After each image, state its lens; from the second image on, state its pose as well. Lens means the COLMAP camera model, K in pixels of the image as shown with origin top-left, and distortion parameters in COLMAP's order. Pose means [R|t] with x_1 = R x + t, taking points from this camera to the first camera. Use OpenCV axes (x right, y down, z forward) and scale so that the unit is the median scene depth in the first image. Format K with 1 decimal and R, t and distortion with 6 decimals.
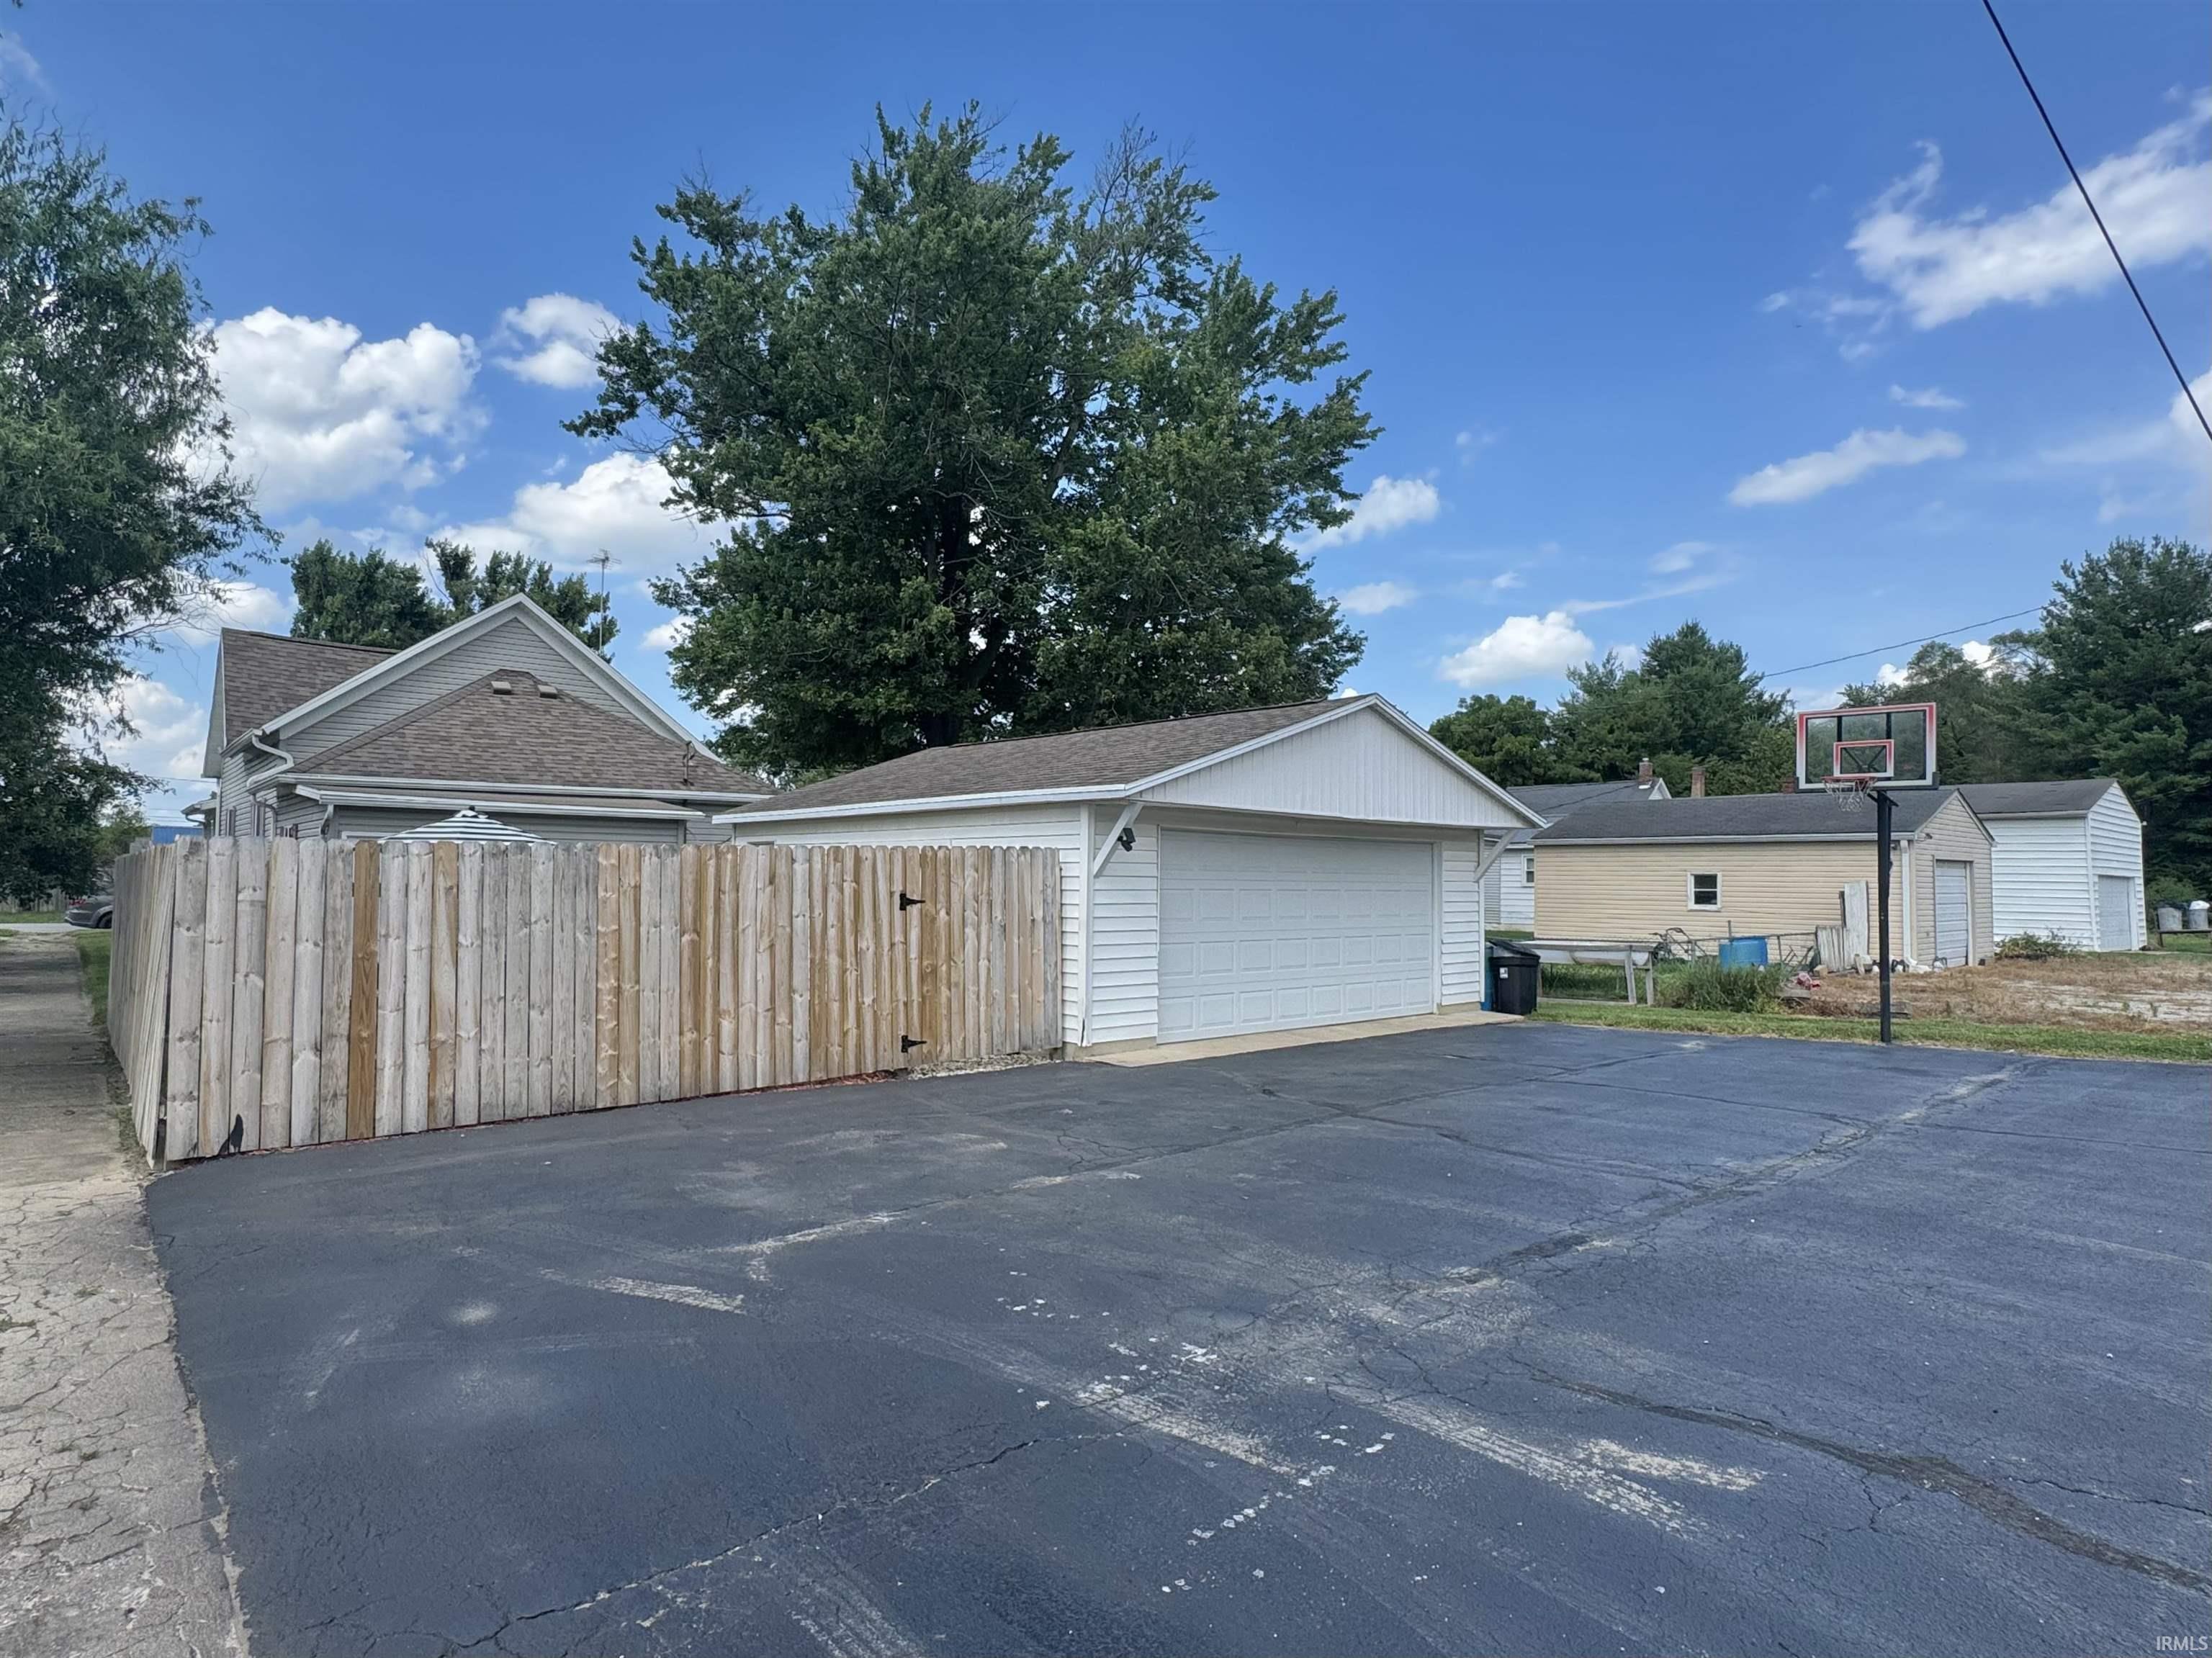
lens RADIAL K [[1190.4, 0, 1103.4], [0, 1190.4, 837.5], [0, 0, 1]] dist [-0.003982, -0.000614]
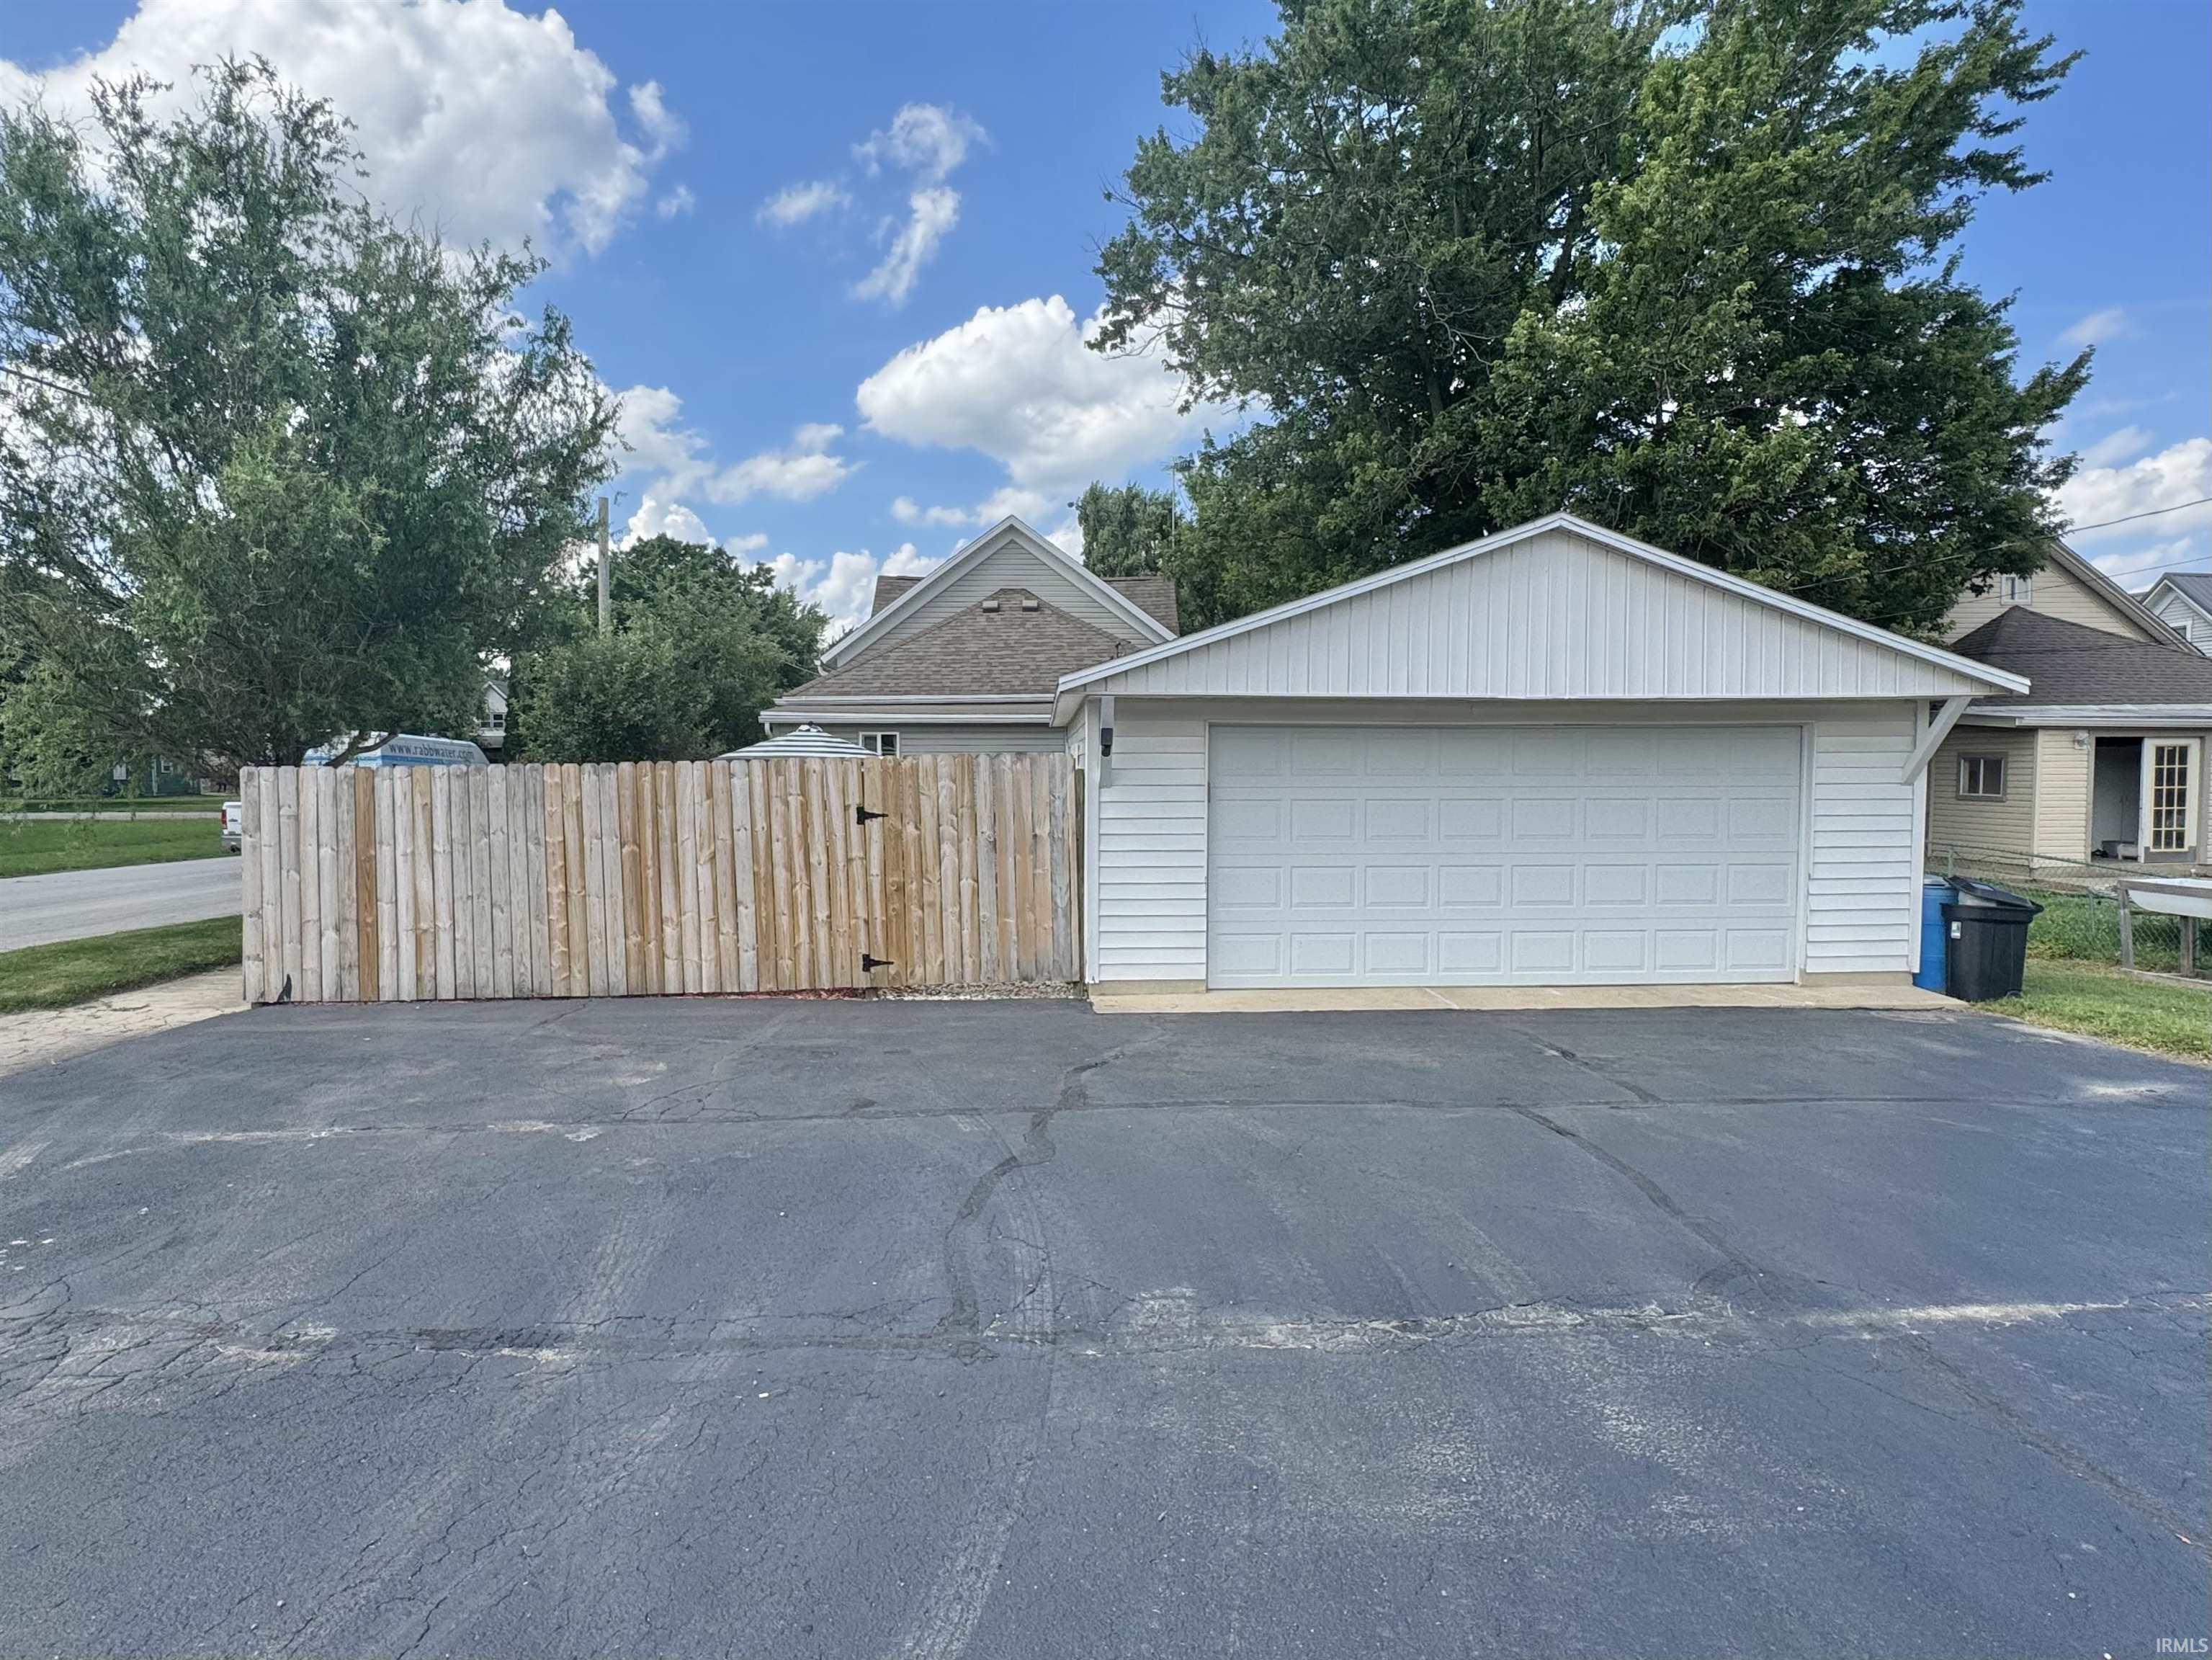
lens RADIAL K [[1209.6, 0, 1107.7], [0, 1209.6, 831.3], [0, 0, 1]] dist [0.000113, -0.000318]
pose [[0.780857, 0.021794, -0.624329, 0.643027], [0.033679, 0.996469, 0.076907, -0.001441], [0.623801, -0.081080, 0.777366, 0.399715]]
